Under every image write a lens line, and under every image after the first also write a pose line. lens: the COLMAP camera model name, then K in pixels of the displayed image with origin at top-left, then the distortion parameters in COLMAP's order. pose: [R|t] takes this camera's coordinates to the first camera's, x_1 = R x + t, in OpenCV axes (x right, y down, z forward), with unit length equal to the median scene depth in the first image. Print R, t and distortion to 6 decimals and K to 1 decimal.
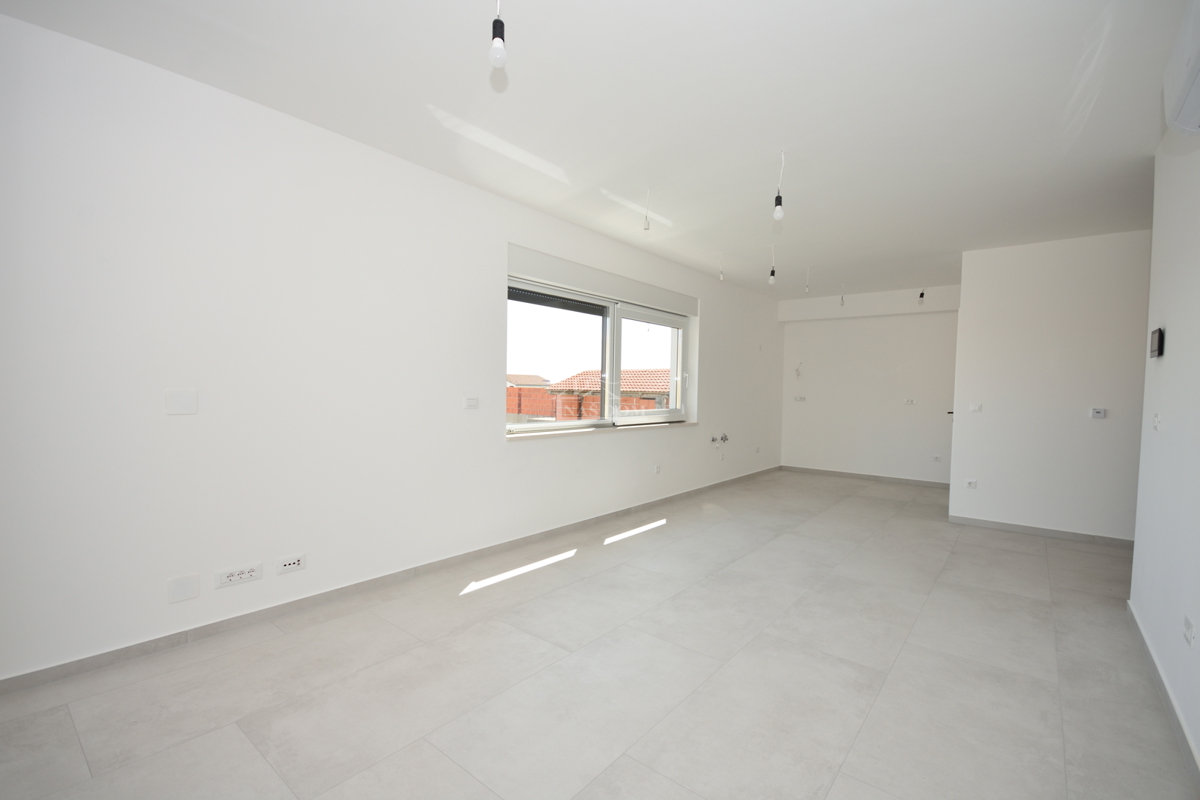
lens RADIAL K [[527.7, 0, 601.4], [0, 527.7, 408.9], [0, 0, 1]] dist [0.026837, -0.020280]
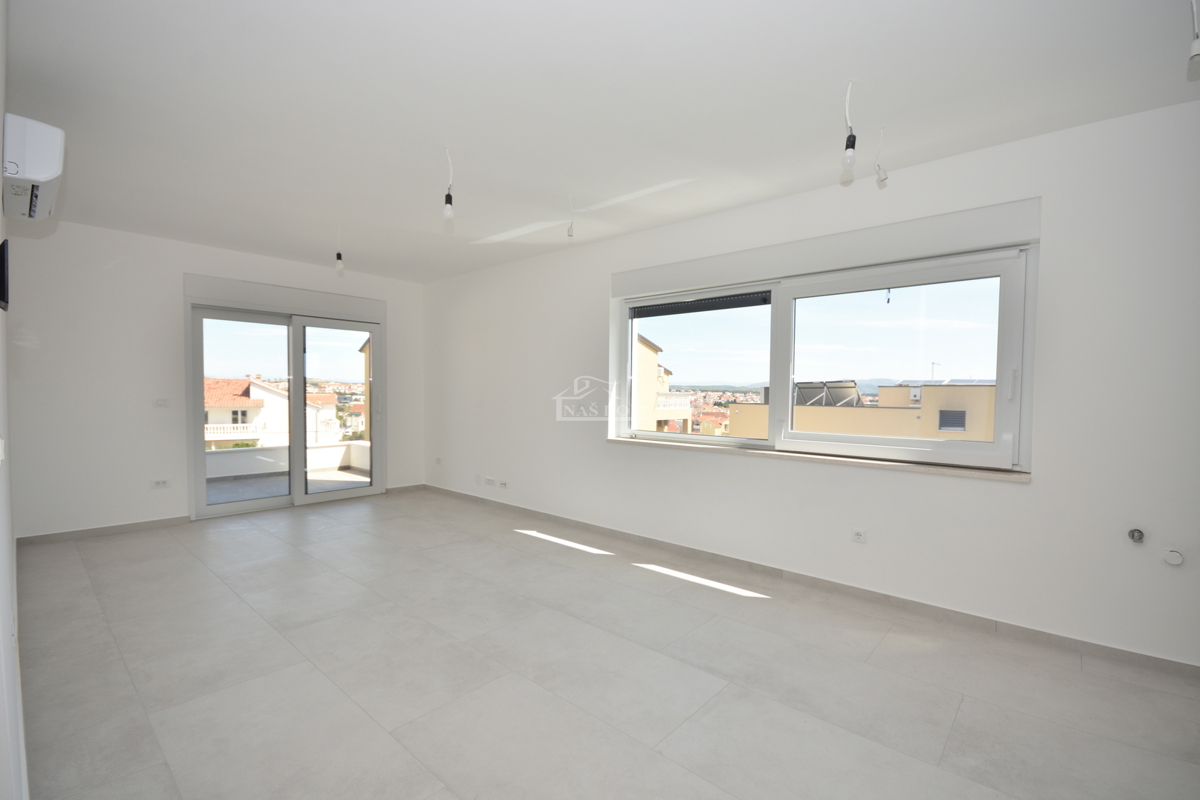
lens RADIAL K [[527.7, 0, 601.4], [0, 527.7, 408.9], [0, 0, 1]] dist [0.026837, -0.020280]
pose [[-0.050230, 0.018021, -0.998575, 0.949103], [-0.052765, 0.998393, 0.020671, -0.034455], [0.997343, 0.053728, -0.049198, 0.989719]]
